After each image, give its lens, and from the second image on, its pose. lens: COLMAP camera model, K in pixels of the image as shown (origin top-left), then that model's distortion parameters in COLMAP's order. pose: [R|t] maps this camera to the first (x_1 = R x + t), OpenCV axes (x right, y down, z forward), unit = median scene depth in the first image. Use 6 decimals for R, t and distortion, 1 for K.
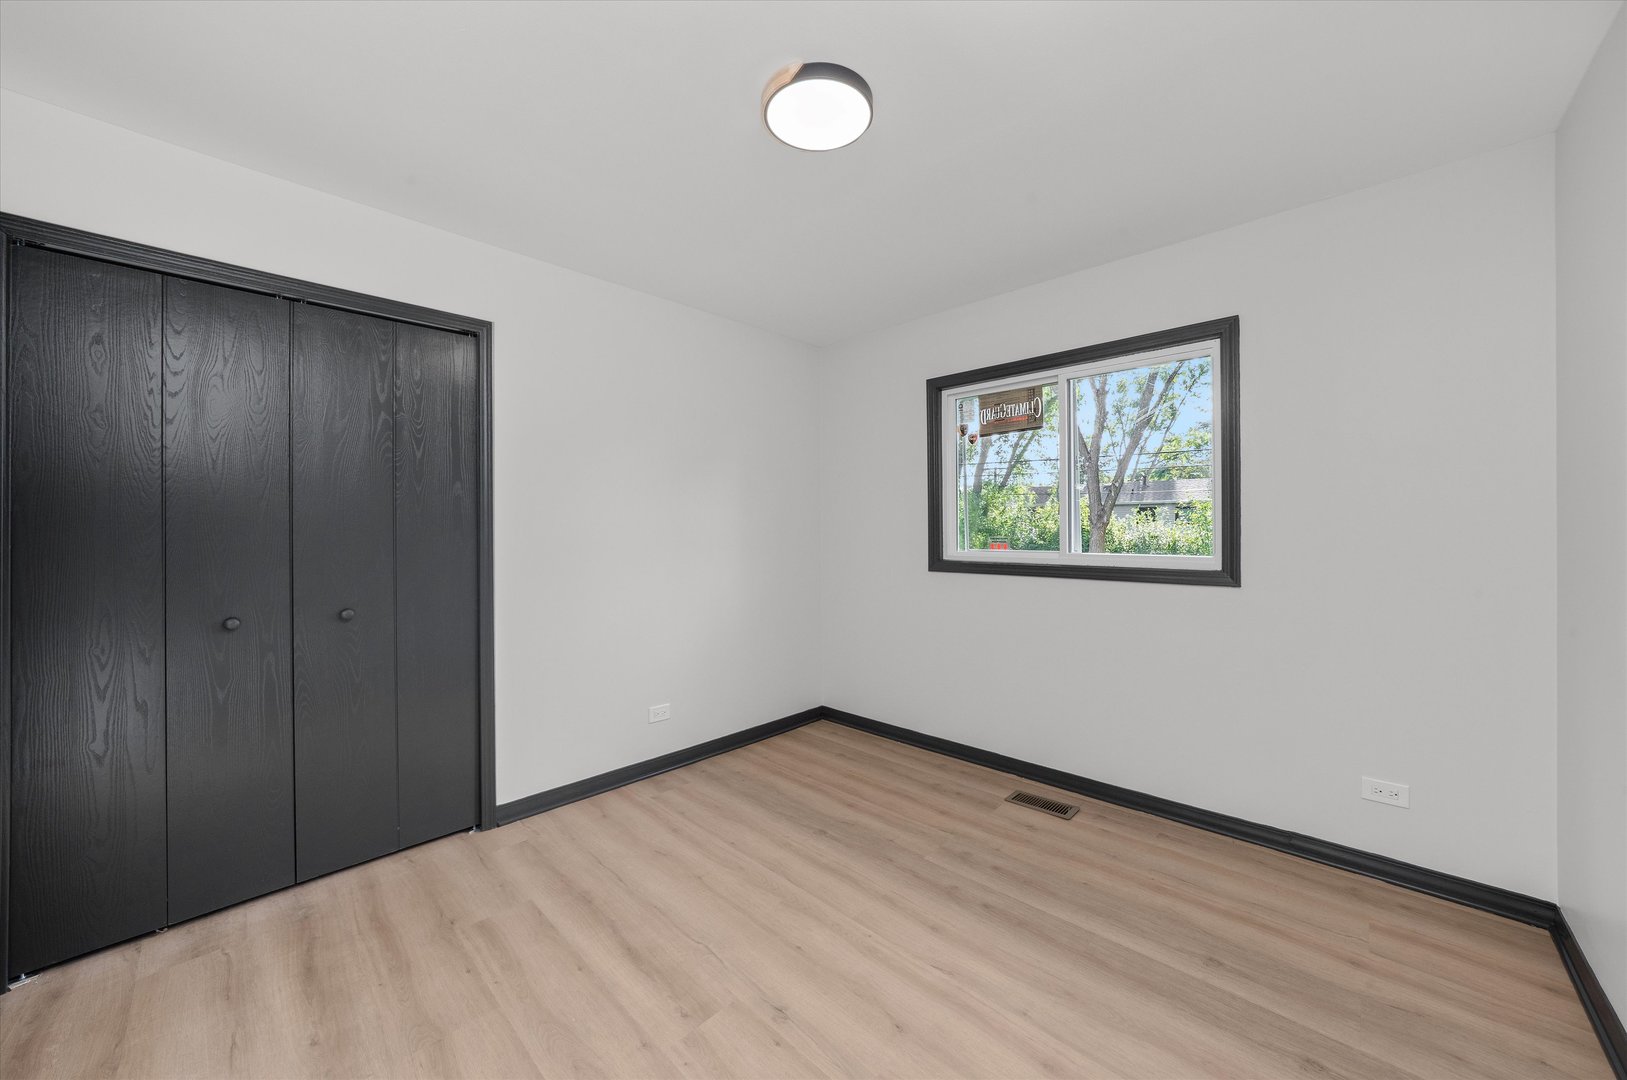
lens RADIAL K [[577.9, 0, 813.3], [0, 577.9, 527.7], [0, 0, 1]] dist [-0.014097, 0.000083]
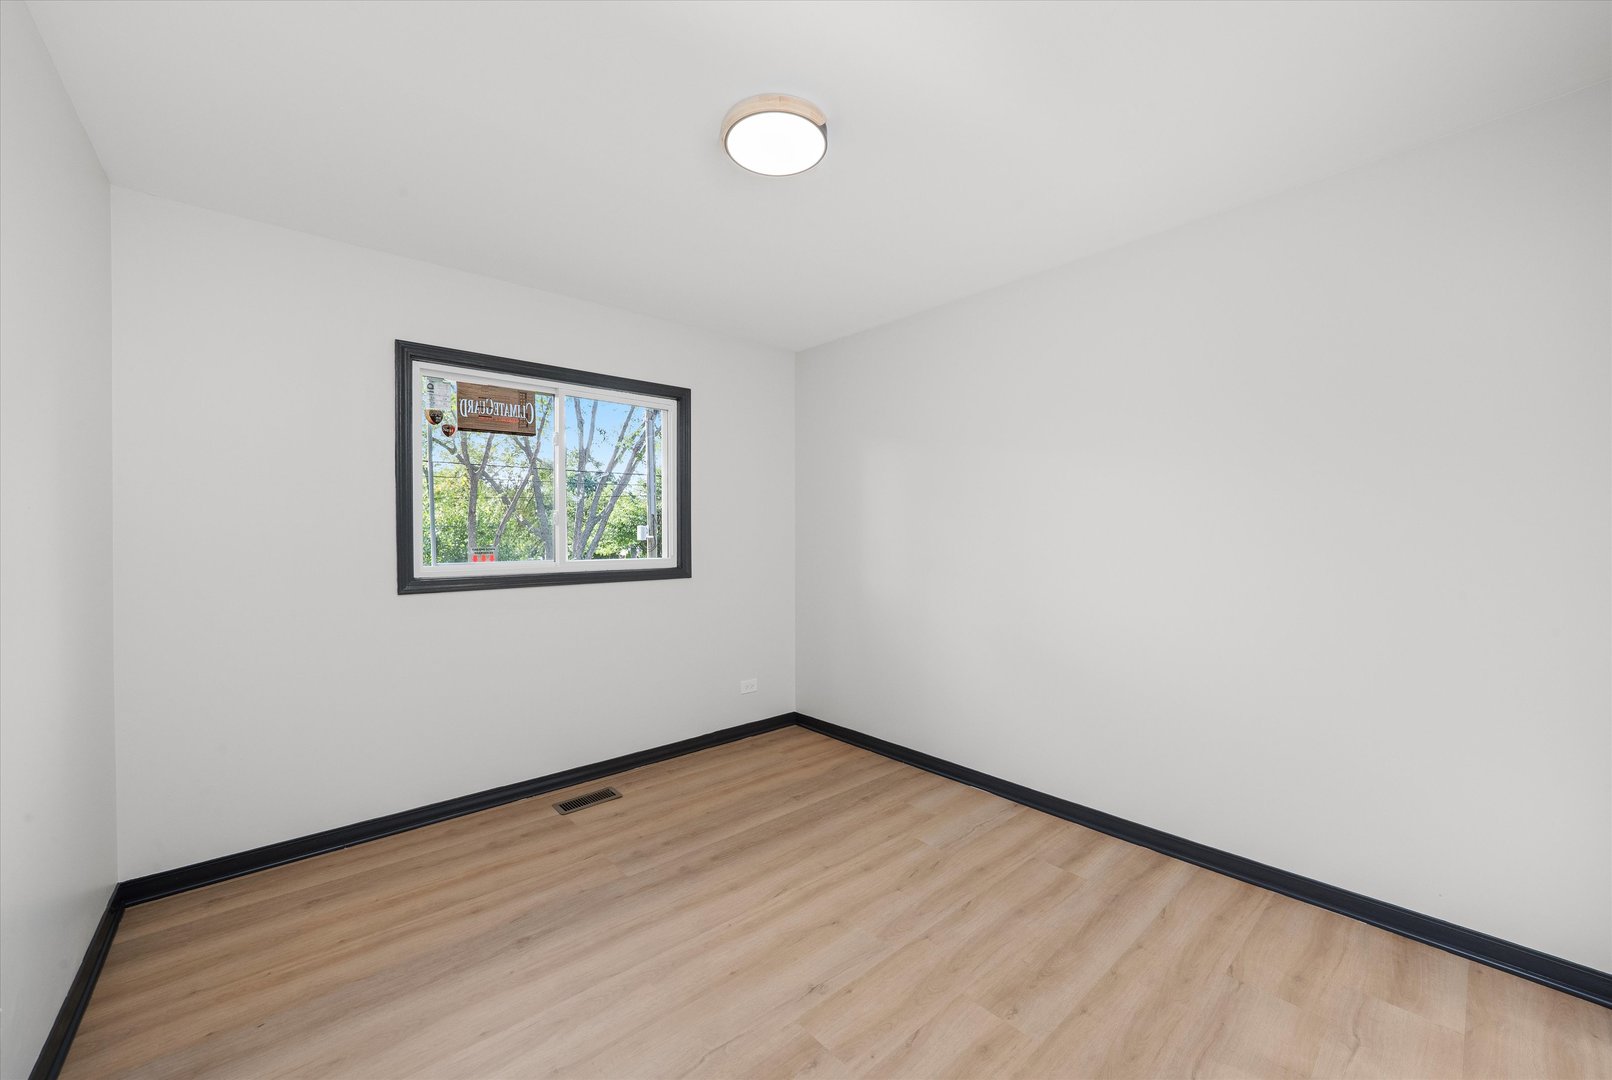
lens RADIAL K [[585.5, 0, 808.6], [0, 585.5, 537.2], [0, 0, 1]] dist [-0.036343, 0.008178]
pose [[0.108605, 0.000968, 0.994085, -0.628037], [0.005357, 0.999984, -0.001559, 0.005639], [-0.994071, 0.005495, 0.108598, 0.500142]]
